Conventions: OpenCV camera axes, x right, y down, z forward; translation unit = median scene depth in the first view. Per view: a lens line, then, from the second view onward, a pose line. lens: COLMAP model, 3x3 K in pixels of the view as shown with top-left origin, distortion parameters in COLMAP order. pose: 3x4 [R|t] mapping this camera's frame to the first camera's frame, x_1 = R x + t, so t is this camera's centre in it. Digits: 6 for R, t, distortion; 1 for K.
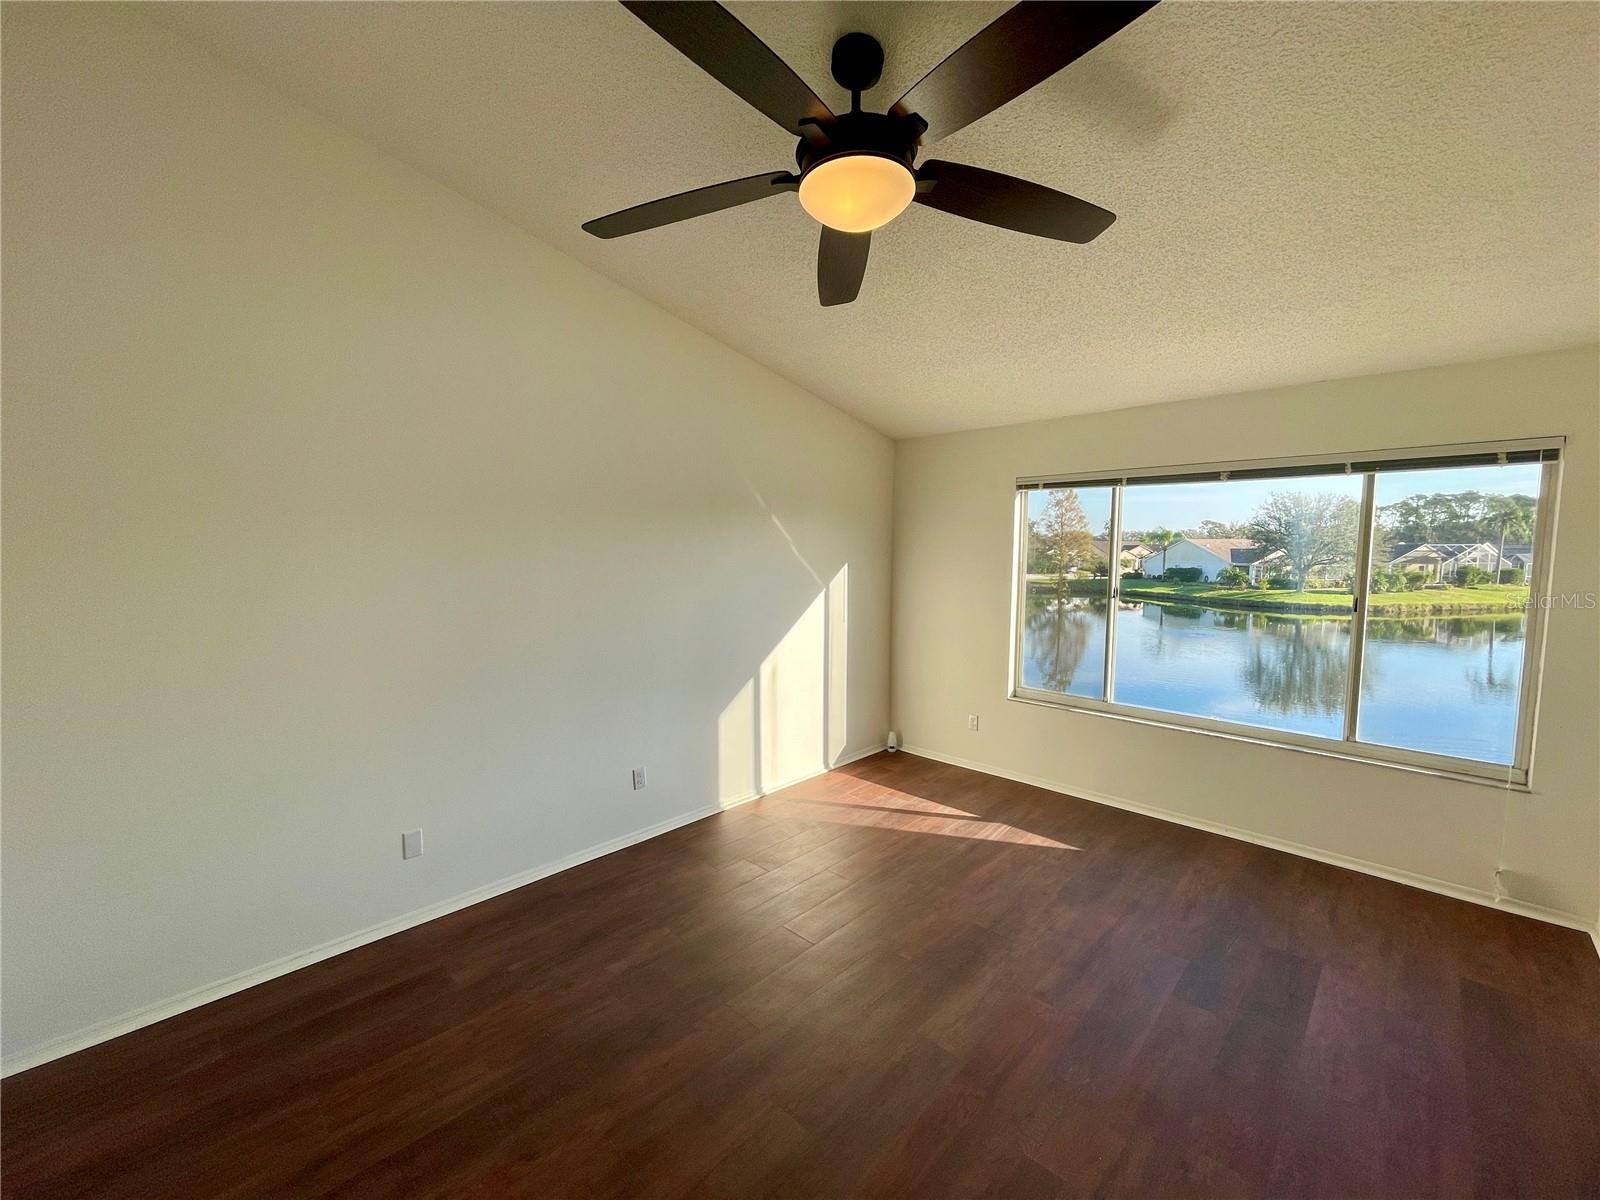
lens RADIAL K [[645.9, 0, 807.9], [0, 645.9, 598.5], [0, 0, 1]] dist [-0.002067, -0.000812]
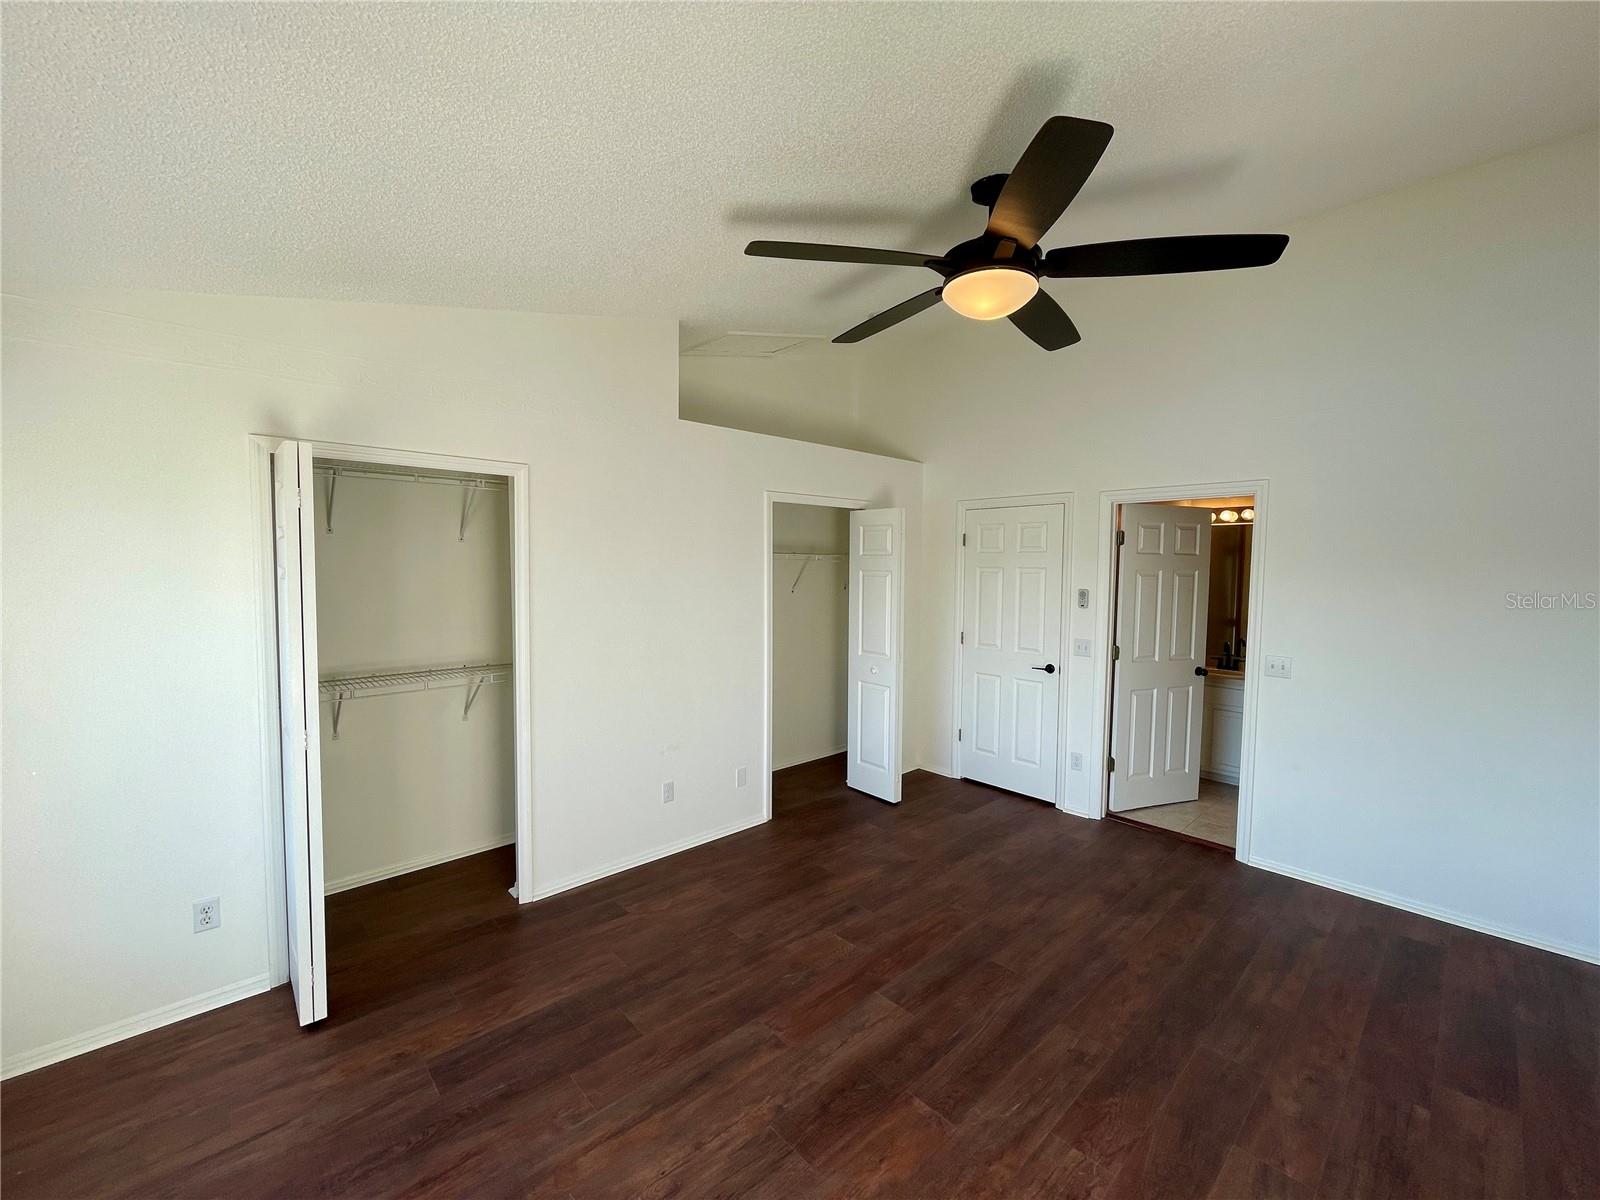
lens RADIAL K [[645.9, 0, 800.1], [0, 645.9, 600.0], [0, 0, 1]] dist [-0.002067, -0.000812]
pose [[-0.997656, -0.015299, 0.066698, 0.261831], [-0.006050, 0.990591, 0.136719, -0.152236], [-0.068162, 0.135995, -0.988362, 1.743176]]
